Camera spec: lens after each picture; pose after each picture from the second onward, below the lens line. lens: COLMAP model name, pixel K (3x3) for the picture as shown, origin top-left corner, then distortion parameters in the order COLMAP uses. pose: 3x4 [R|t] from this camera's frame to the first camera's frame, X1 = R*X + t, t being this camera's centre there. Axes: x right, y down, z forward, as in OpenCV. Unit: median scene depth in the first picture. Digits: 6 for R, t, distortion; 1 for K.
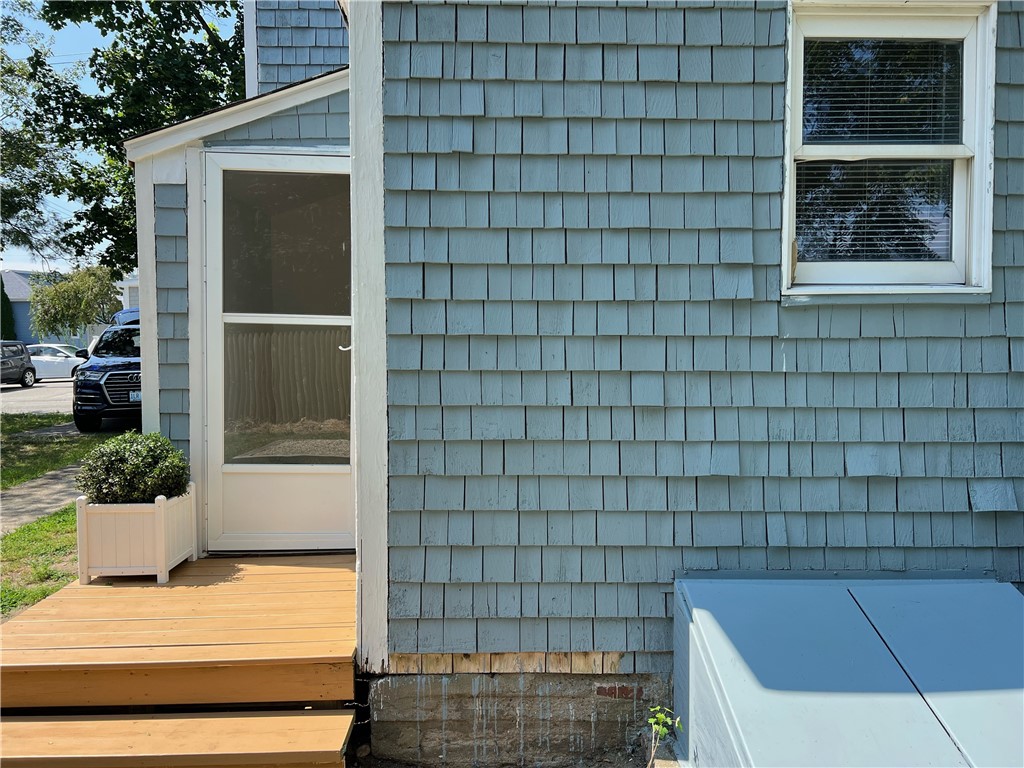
lens RADIAL K [[818.6, 0, 512.0], [0, 818.6, 384.0], [0, 0, 1]] dist [0.191380, -0.361994]
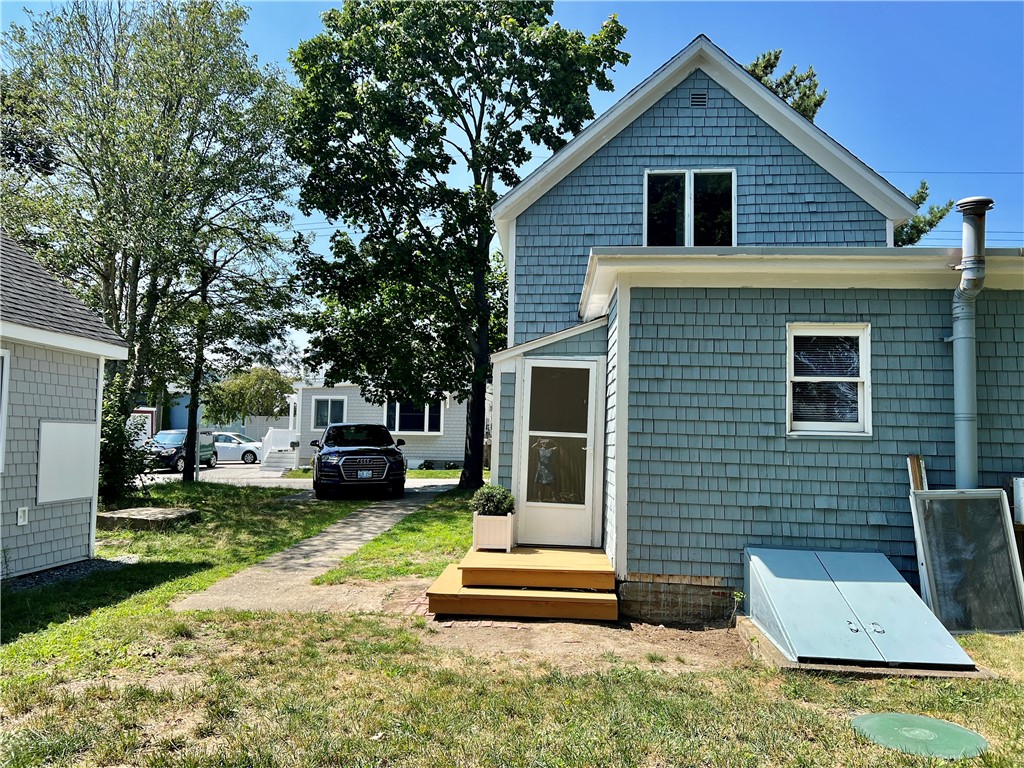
lens RADIAL K [[818.6, 0, 512.0], [0, 818.6, 384.0], [0, 0, 1]] dist [0.191380, -0.361994]
pose [[0.995559, 0.016503, -0.092687, -0.272287], [-0.026686, 0.993604, -0.109722, 0.040062], [0.090283, 0.111708, 0.989631, -1.577777]]
